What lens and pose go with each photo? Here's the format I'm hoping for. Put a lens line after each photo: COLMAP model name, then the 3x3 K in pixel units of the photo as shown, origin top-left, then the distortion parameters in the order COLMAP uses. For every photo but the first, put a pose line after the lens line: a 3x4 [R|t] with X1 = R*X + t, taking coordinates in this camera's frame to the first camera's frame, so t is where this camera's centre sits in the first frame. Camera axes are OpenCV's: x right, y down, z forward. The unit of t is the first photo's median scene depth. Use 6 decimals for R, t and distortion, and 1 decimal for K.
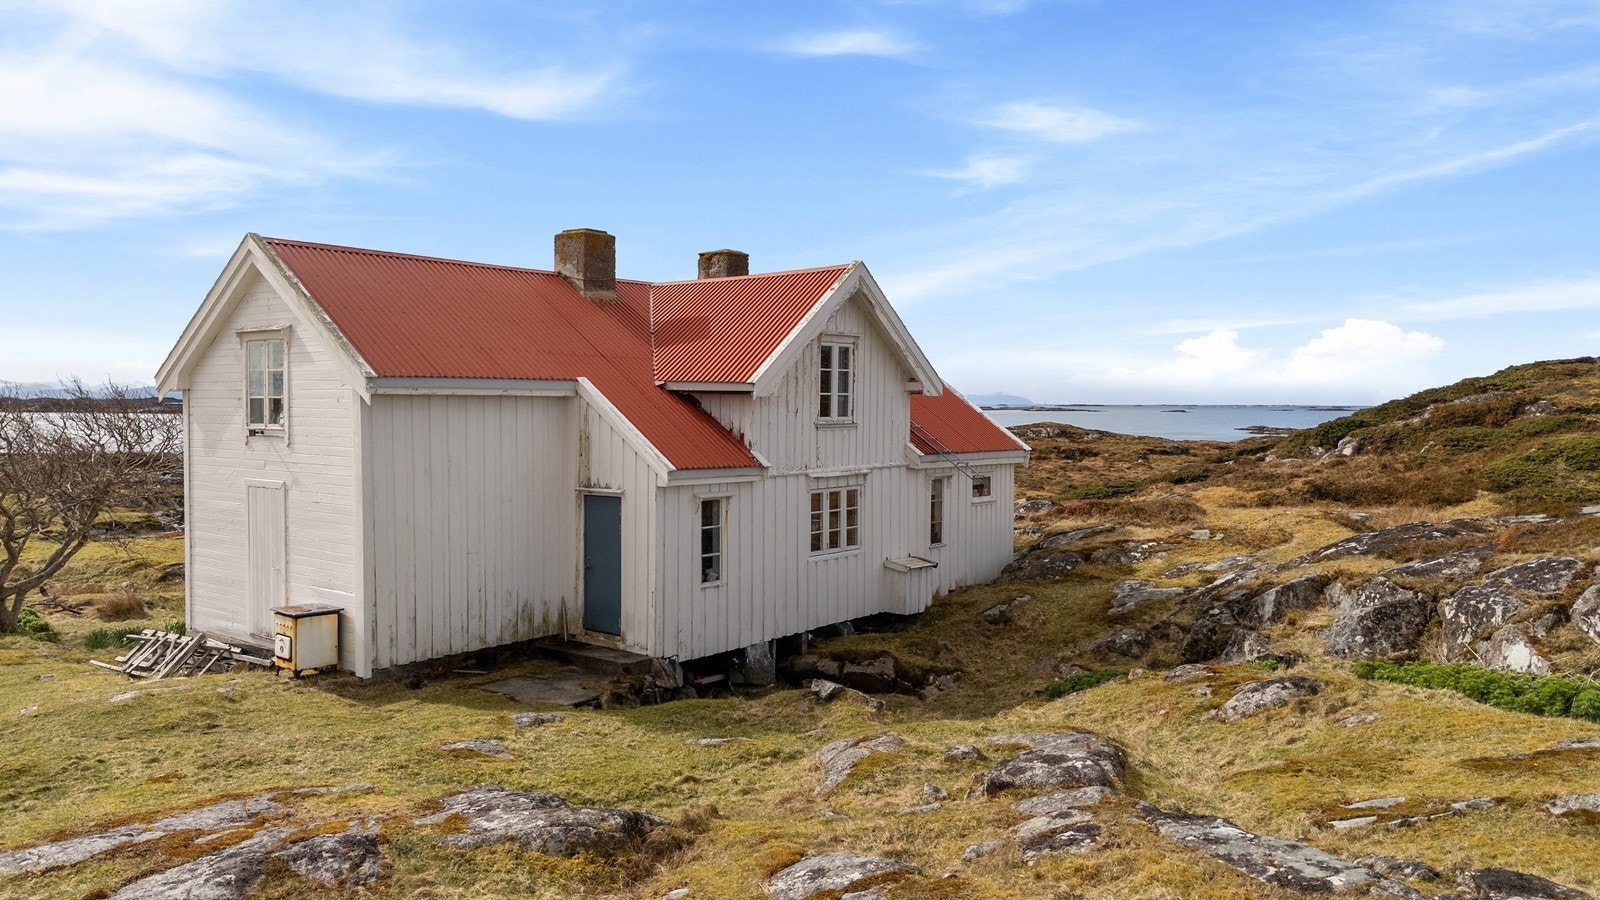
lens RADIAL K [[1158.6, 0, 800.0], [0, 1158.6, 450.0], [0, 0, 1]] dist [0.080590, -0.087815]
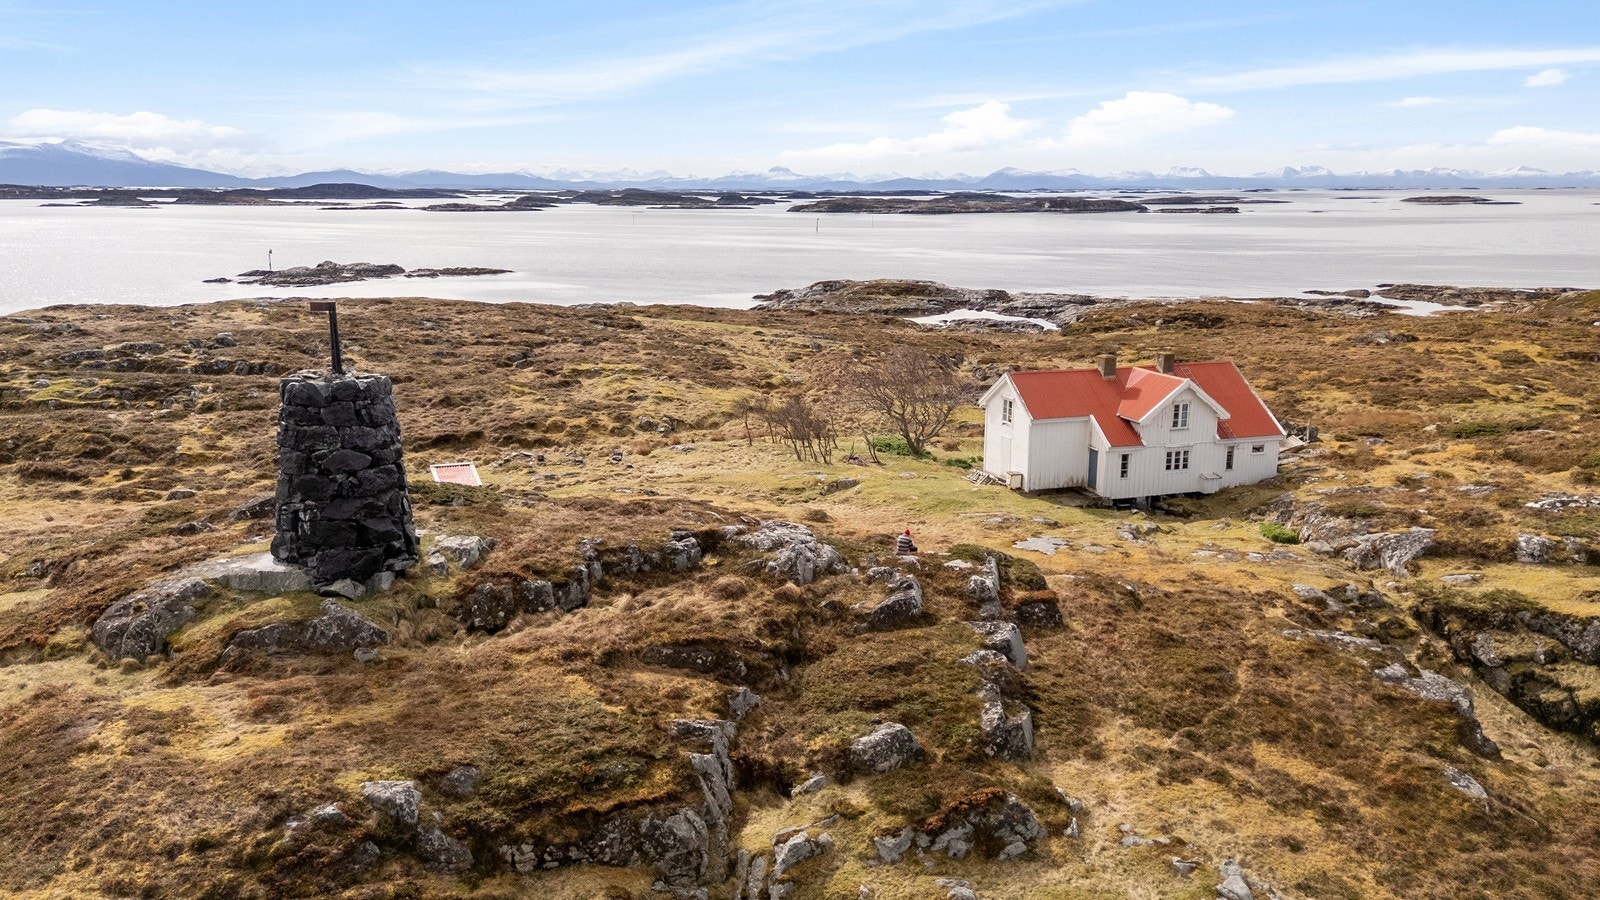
lens RADIAL K [[1158.6, 0, 800.0], [0, 1158.6, 450.0], [0, 0, 1]] dist [0.080590, -0.087815]
pose [[0.830563, 0.113210, -0.545296, 0.958794], [-0.015972, 0.983560, 0.179872, -0.549869], [0.556695, -0.140686, 0.818717, -2.253718]]
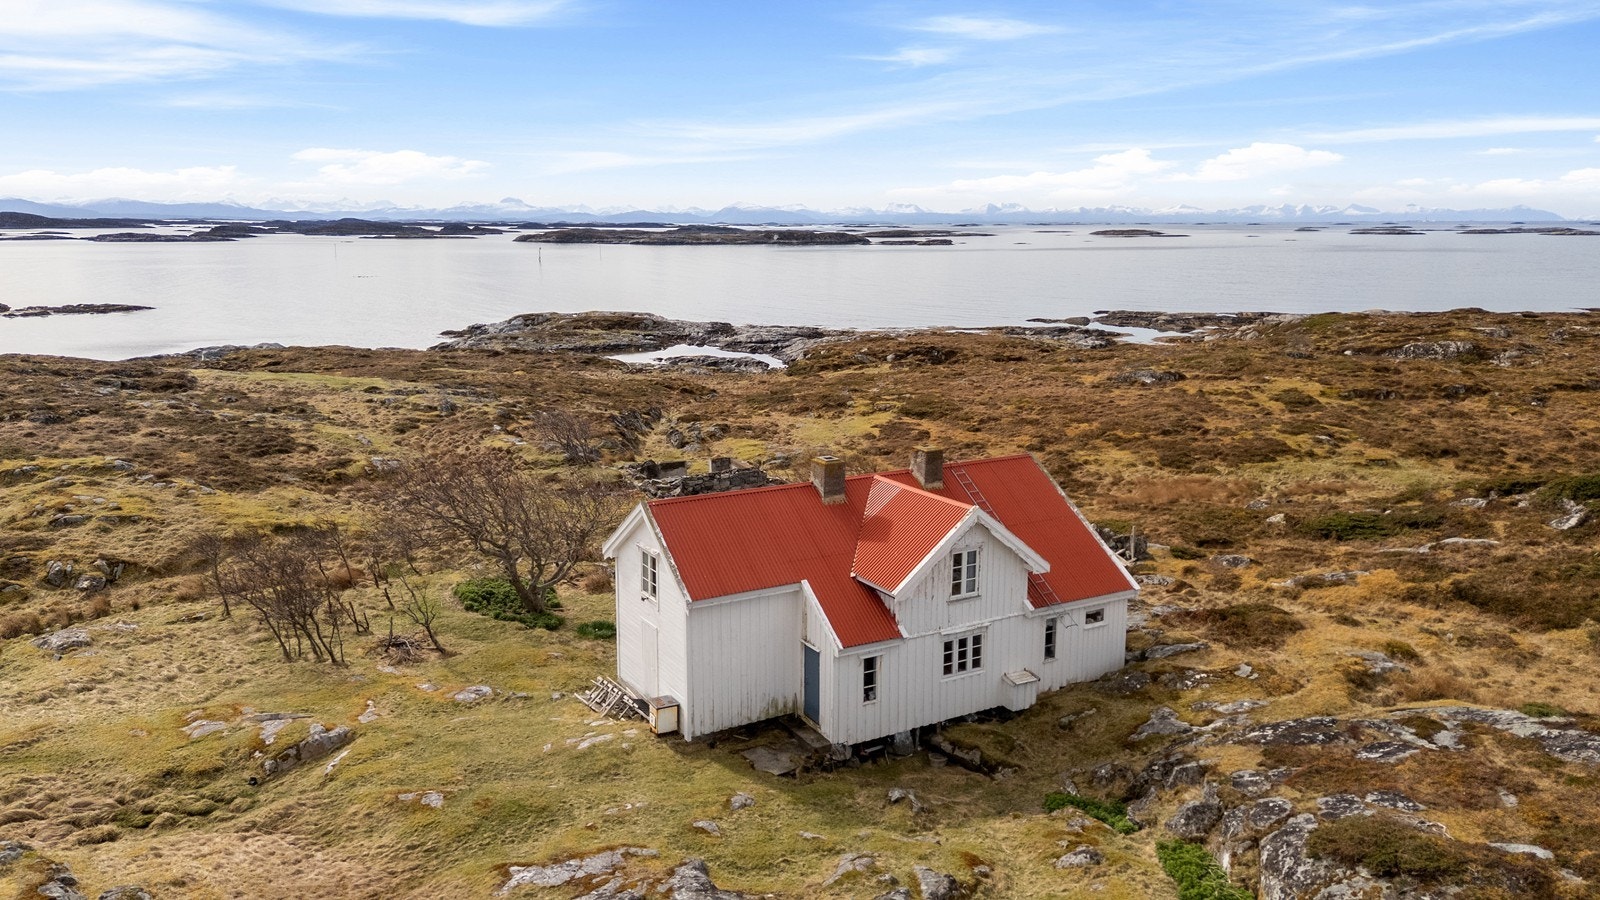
lens RADIAL K [[1158.6, 0, 800.0], [0, 1158.6, 450.0], [0, 0, 1]] dist [0.080590, -0.087815]
pose [[0.933482, 0.062950, -0.353056, 0.410739], [-0.009317, 0.988398, 0.151599, -0.514071], [0.358504, -0.138225, 0.923238, -0.602887]]
